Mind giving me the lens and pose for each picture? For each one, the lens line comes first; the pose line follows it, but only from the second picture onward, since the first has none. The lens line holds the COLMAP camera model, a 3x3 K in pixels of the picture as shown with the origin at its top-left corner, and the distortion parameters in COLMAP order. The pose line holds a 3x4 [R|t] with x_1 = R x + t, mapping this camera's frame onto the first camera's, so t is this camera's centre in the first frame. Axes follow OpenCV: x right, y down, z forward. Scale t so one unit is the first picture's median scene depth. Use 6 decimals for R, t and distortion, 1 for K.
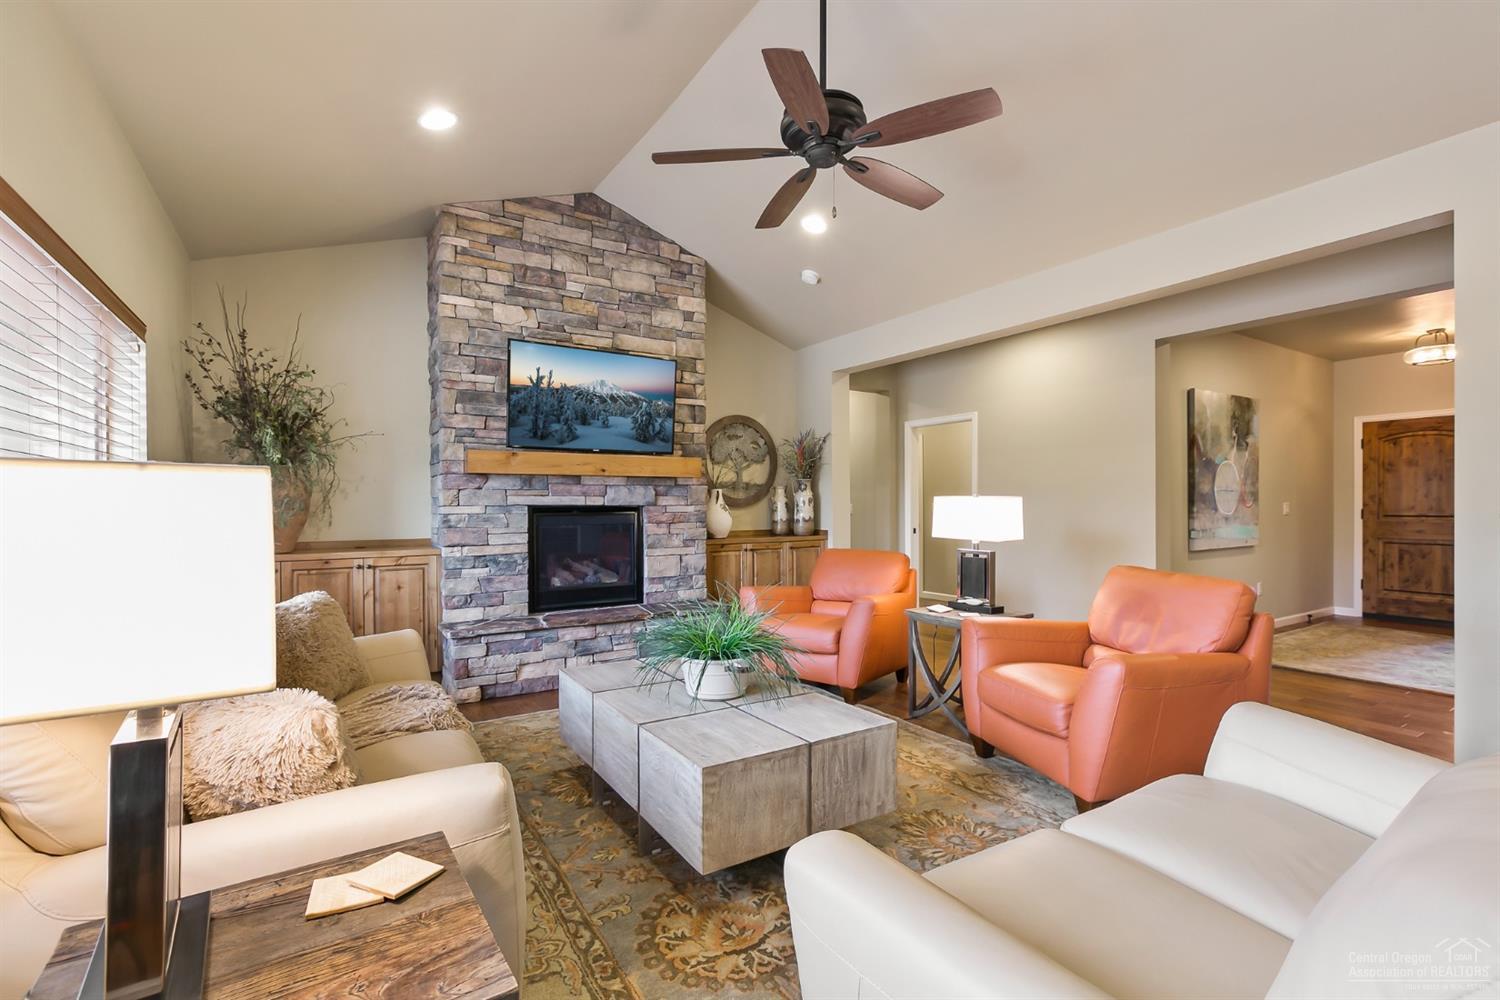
lens RADIAL K [[675.0, 0, 749.9], [0, 675.0, 504.6], [0, 0, 1]] dist [0.000940, 0.000047]
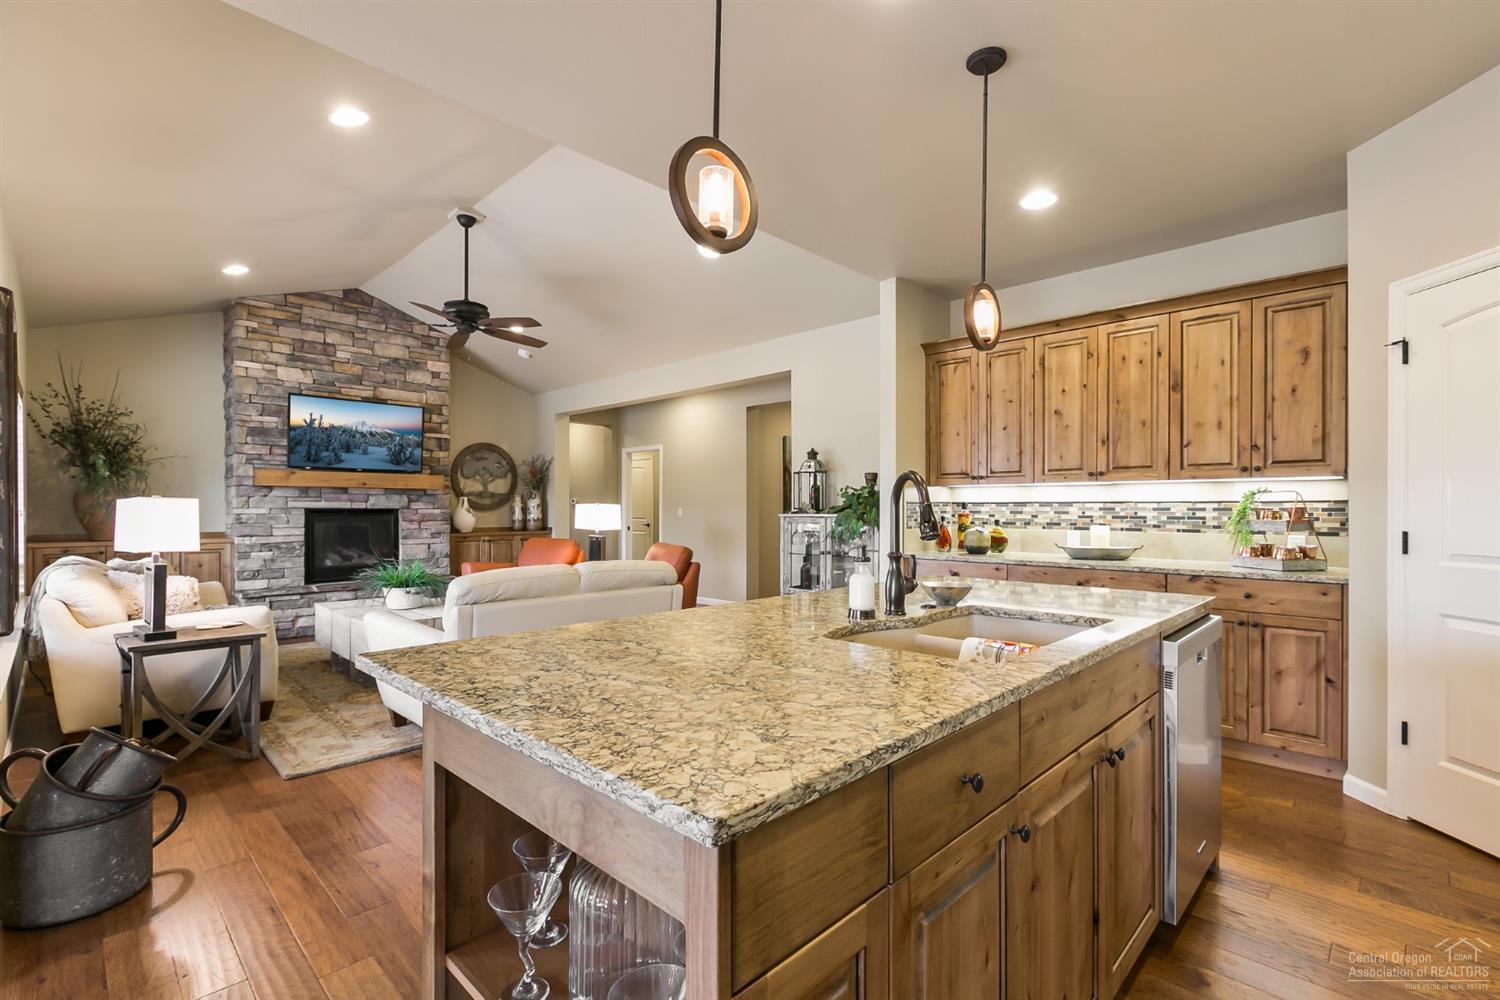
lens RADIAL K [[675.4, 0, 757.3], [0, 675.4, 510.1], [0, 0, 1]] dist [-0.000227, -0.001305]
pose [[0.971504, 0.005048, 0.236971, 0.259167], [-0.005309, 0.999986, 0.000464, -0.000385], [-0.236965, -0.001709, 0.971517, -0.603856]]
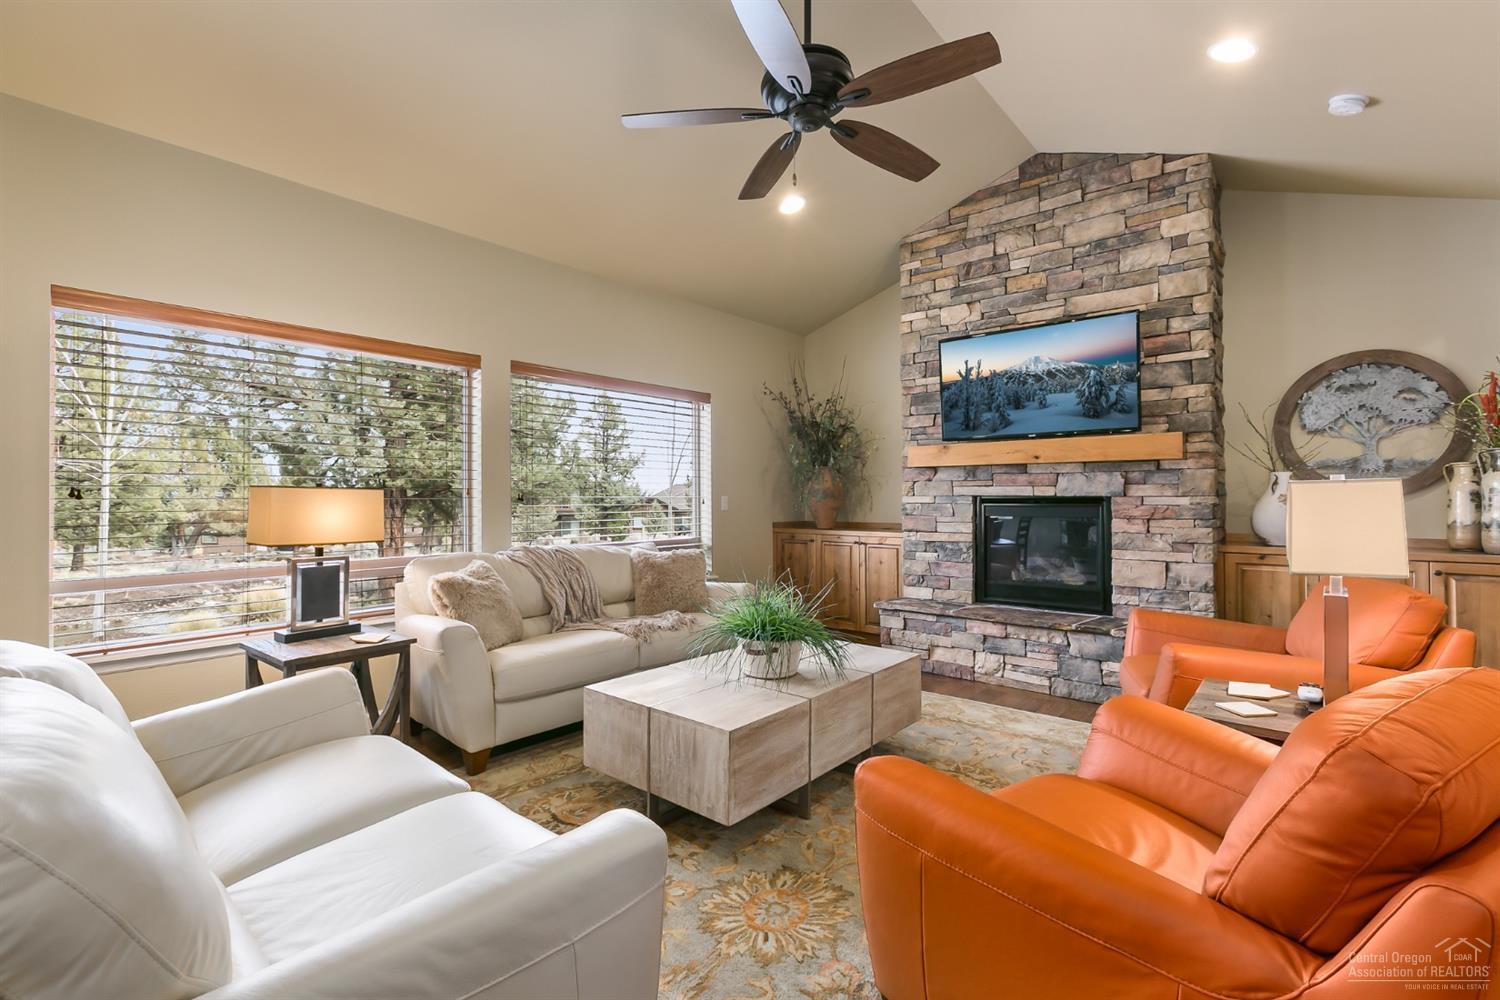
lens RADIAL K [[678.4, 0, 746.2], [0, 678.4, 492.5], [0, 0, 1]] dist [0.000766, 0.000039]
pose [[0.293779, -0.002565, -0.955870, 0.545589], [-0.000442, 0.999996, -0.002820, -0.000705], [0.955873, 0.001250, 0.293776, 0.367750]]
